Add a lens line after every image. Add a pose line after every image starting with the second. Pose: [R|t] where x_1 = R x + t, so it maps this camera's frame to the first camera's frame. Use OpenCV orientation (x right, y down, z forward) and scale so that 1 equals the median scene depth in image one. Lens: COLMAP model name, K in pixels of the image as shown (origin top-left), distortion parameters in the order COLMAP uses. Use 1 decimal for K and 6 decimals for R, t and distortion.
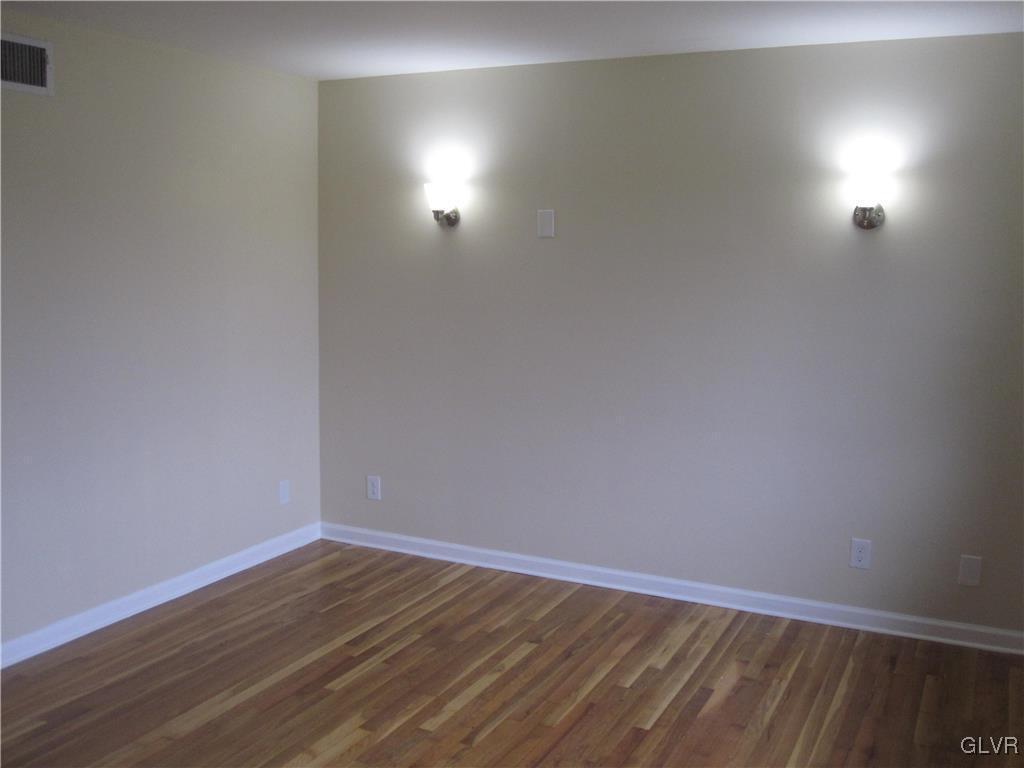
lens RADIAL K [[1010.7, 0, 511.2], [0, 1010.7, 381.7], [0, 0, 1]] dist [-0.068219, 0.000000]
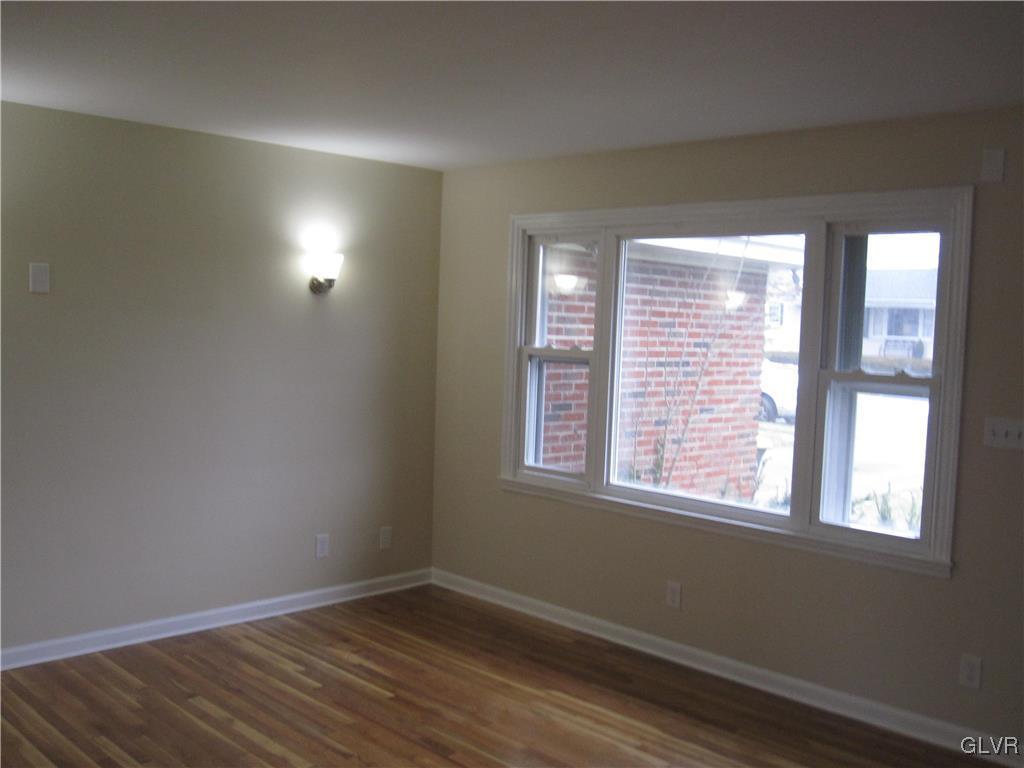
lens RADIAL K [[1010.7, 0, 511.4], [0, 1010.7, 385.5], [0, 0, 1]] dist [-0.068219, 0.000000]
pose [[0.313440, -0.062353, 0.947559, -0.823618], [0.095563, 0.994848, 0.033854, -0.056240], [-0.944787, 0.079941, 0.317784, 0.362885]]
